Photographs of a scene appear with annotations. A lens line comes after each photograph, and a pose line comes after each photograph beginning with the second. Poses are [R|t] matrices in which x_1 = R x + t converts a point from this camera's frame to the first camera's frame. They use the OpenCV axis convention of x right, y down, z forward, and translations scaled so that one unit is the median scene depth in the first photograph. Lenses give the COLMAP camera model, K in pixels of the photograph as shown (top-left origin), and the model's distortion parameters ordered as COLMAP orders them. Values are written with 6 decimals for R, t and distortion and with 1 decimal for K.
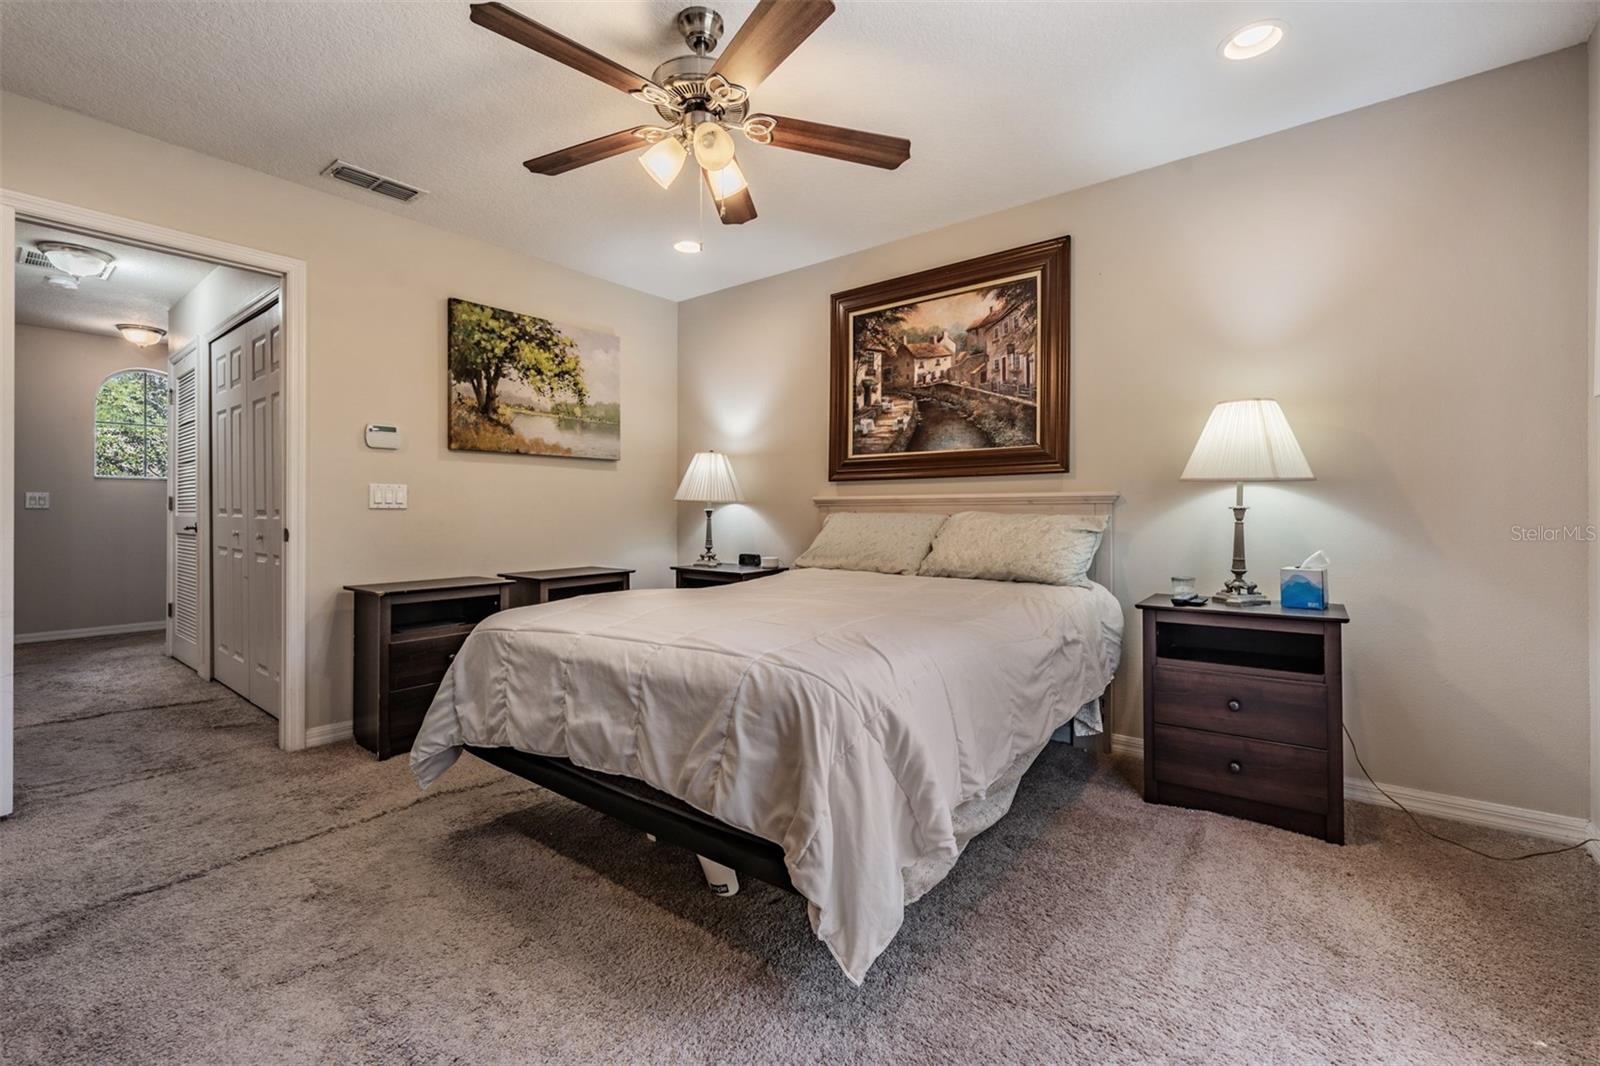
lens RADIAL K [[682.3, 0, 798.6], [0, 682.3, 504.7], [0, 0, 1]] dist [0.000306, 0.000604]
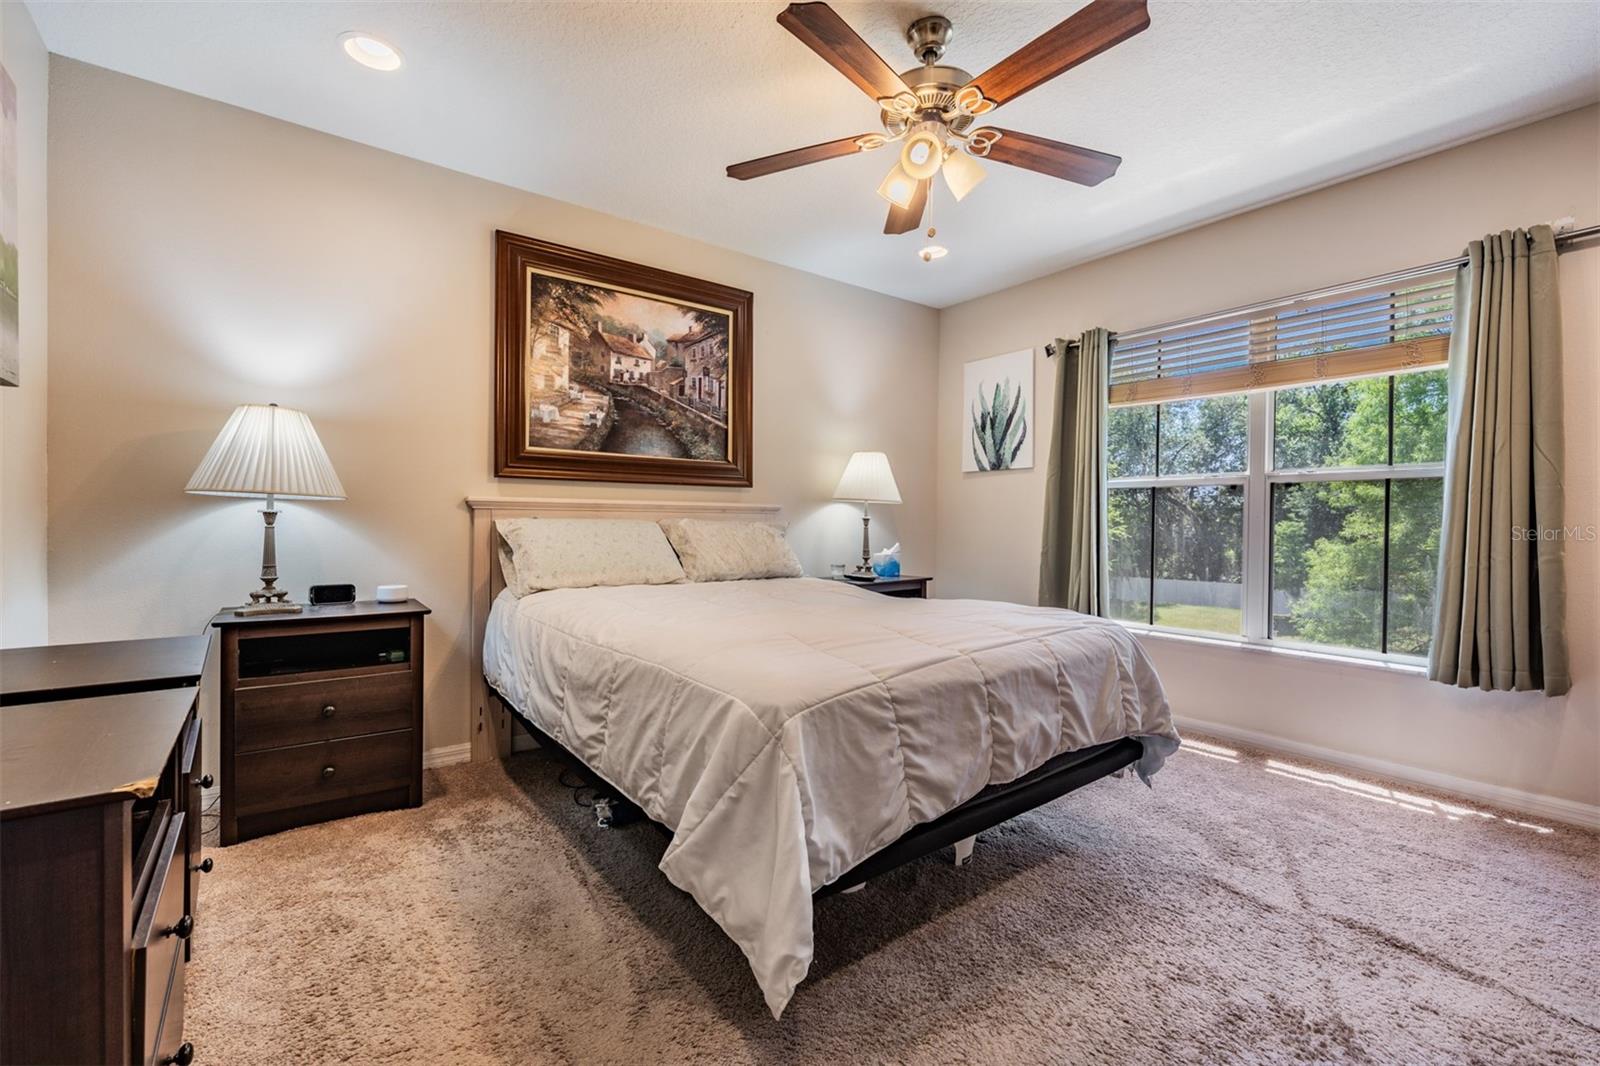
lens RADIAL K [[681.2, 0, 800.0], [0, 681.2, 533.0], [0, 0, 1]] dist [-0.000731, 0.000077]
pose [[0.245104, -0.015475, 0.969373, -0.672544], [-0.019610, 0.999589, 0.020915, 0.006484], [-0.969298, -0.024136, 0.244700, 0.534577]]
